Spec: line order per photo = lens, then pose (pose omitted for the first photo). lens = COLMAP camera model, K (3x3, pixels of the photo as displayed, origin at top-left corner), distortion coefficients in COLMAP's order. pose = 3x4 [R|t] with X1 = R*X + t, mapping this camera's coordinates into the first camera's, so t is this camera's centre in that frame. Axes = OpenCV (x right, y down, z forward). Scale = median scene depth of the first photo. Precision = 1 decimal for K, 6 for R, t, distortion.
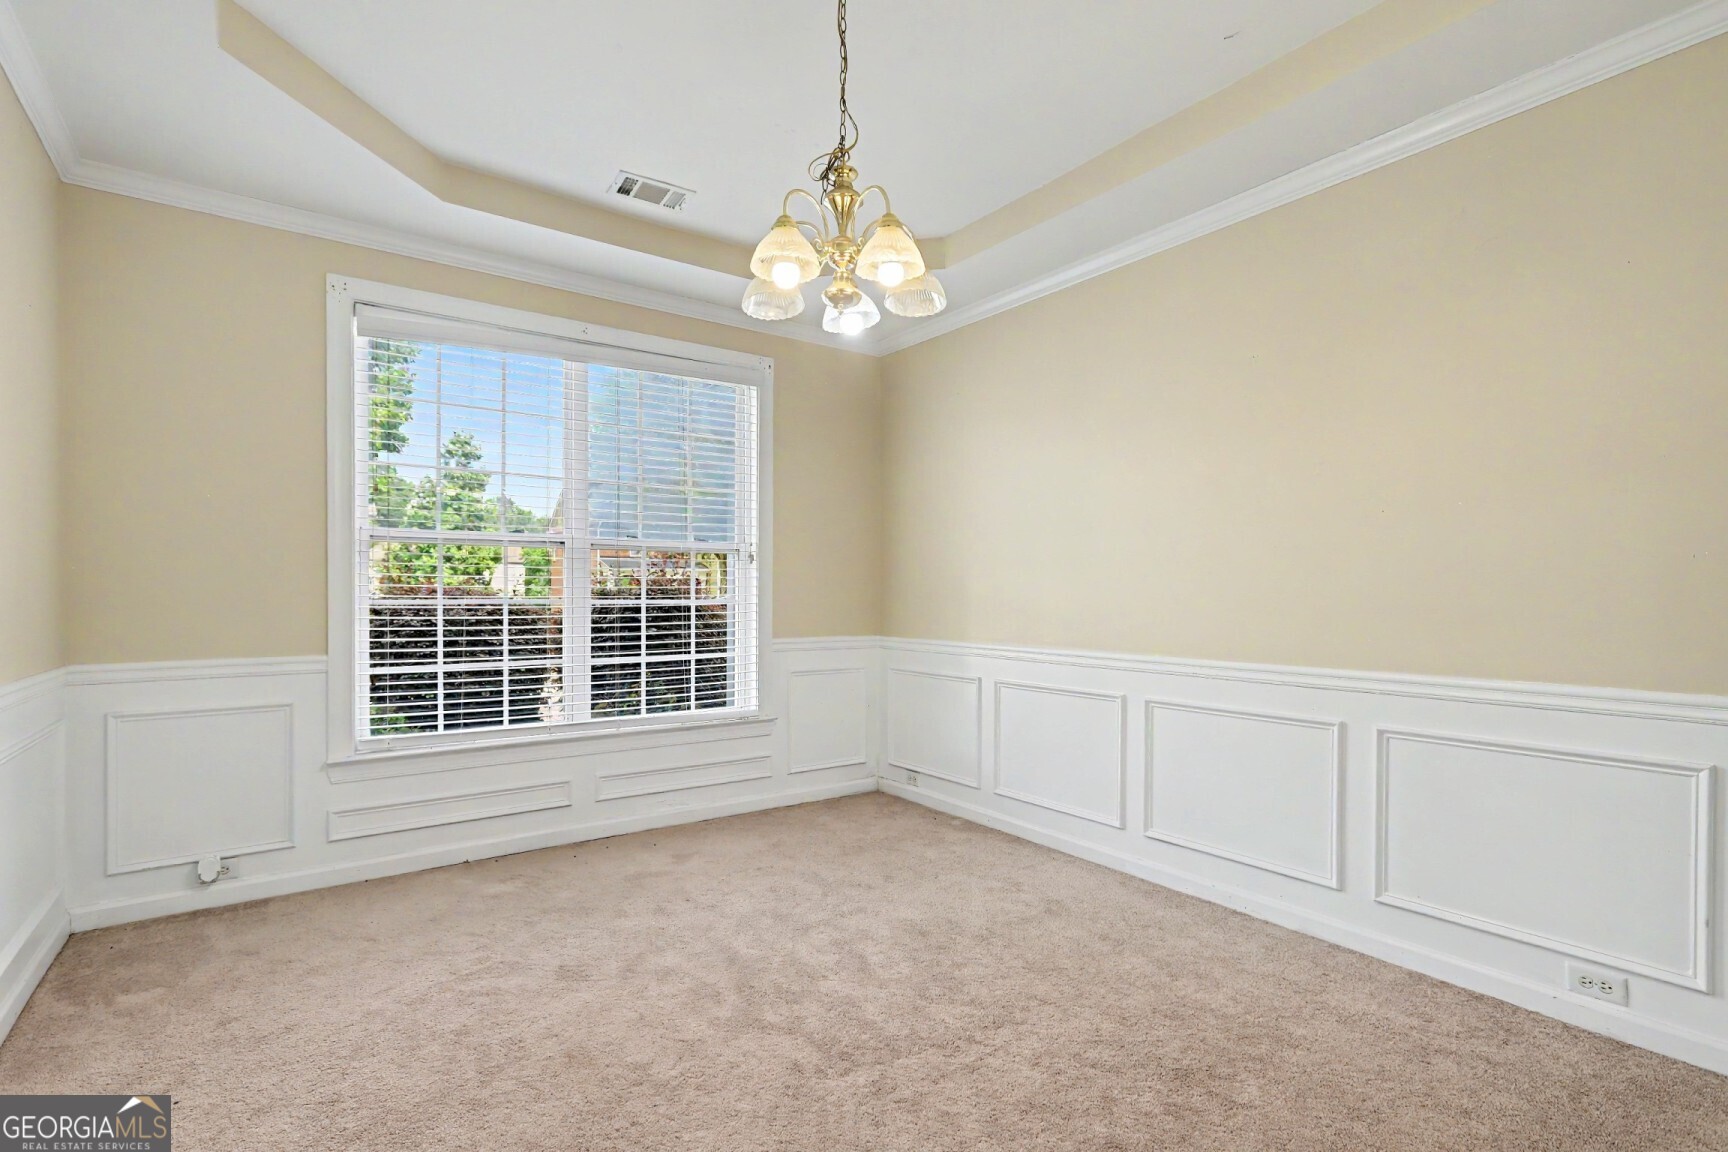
lens RADIAL K [[795.5, 0, 862.6], [0, 795.5, 592.9], [0, 0, 1]] dist [-0.002026, -0.000356]
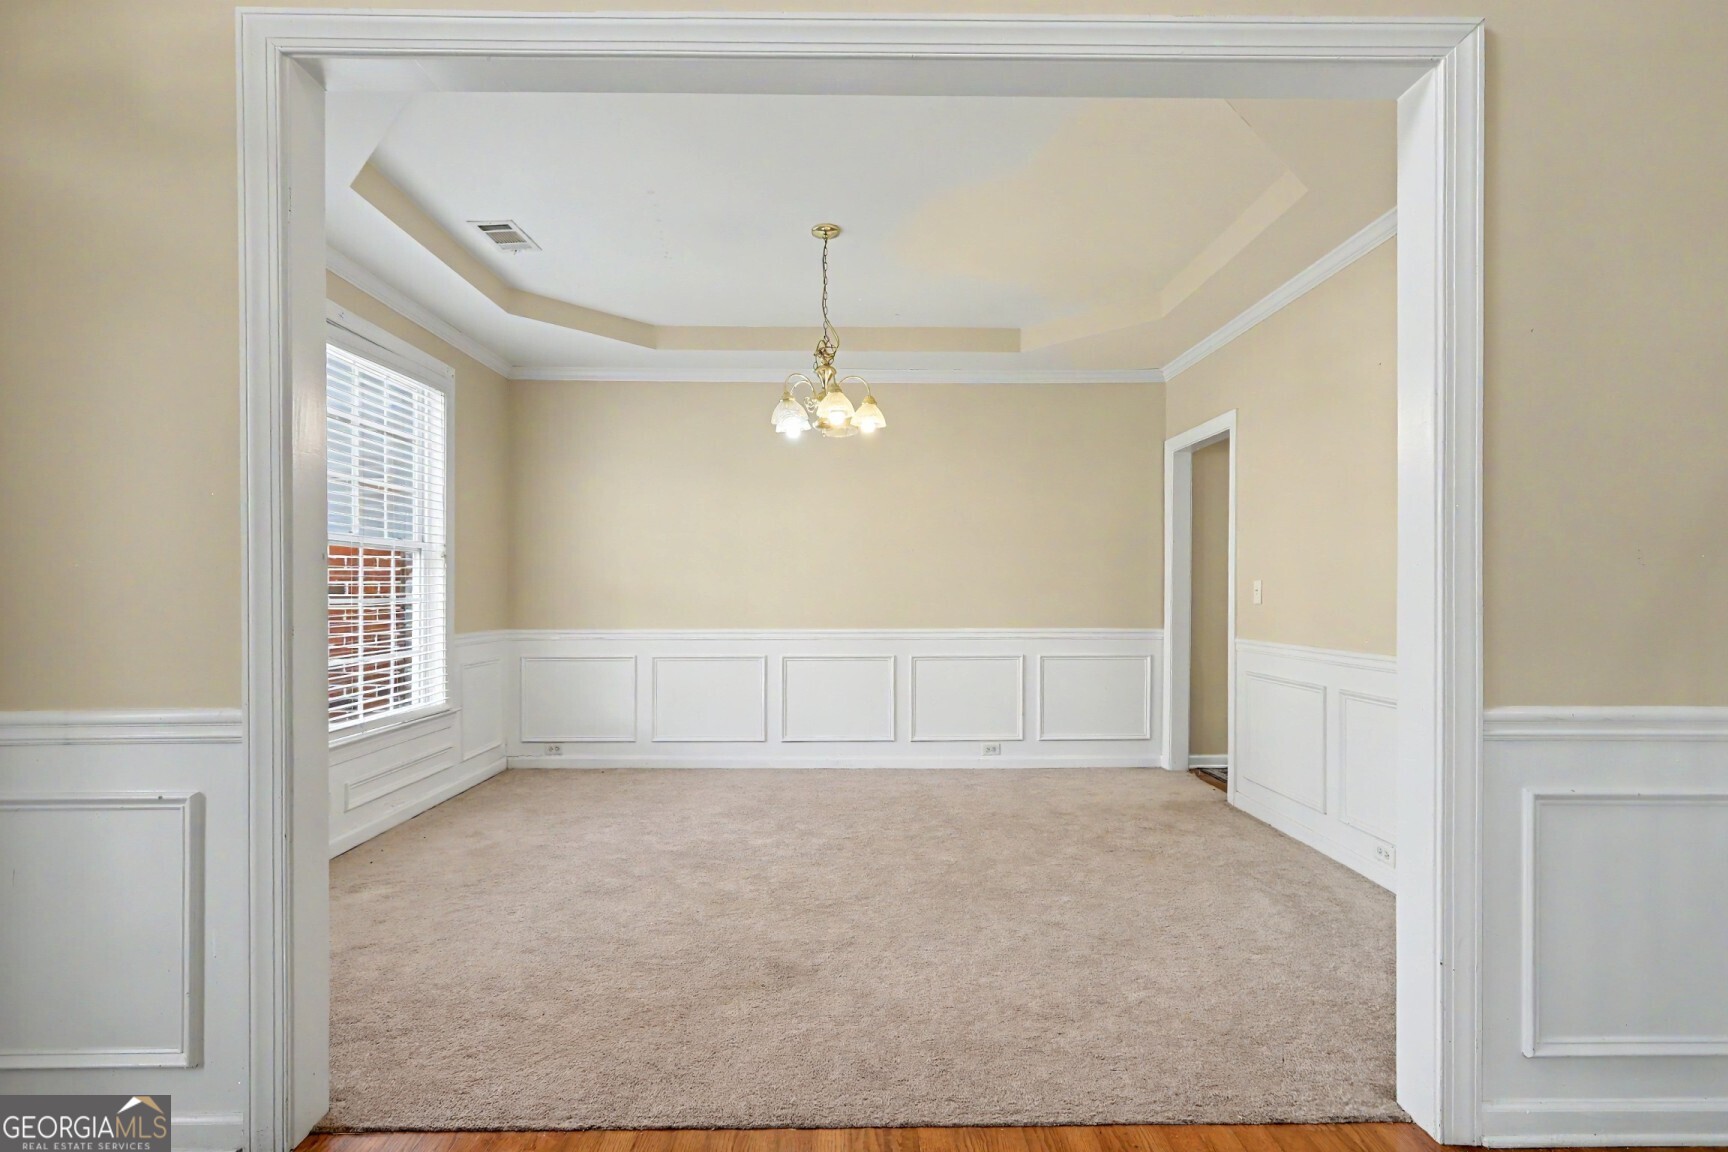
lens RADIAL K [[772.1, 0, 859.8], [0, 772.1, 581.7], [0, 0, 1]] dist [-0.001471, 0.000410]
pose [[0.580840, 0.007842, 0.813980, -0.744305], [0.000647, 0.999949, -0.010096, -0.002228], [-0.814017, 0.006391, 0.580806, -0.037043]]
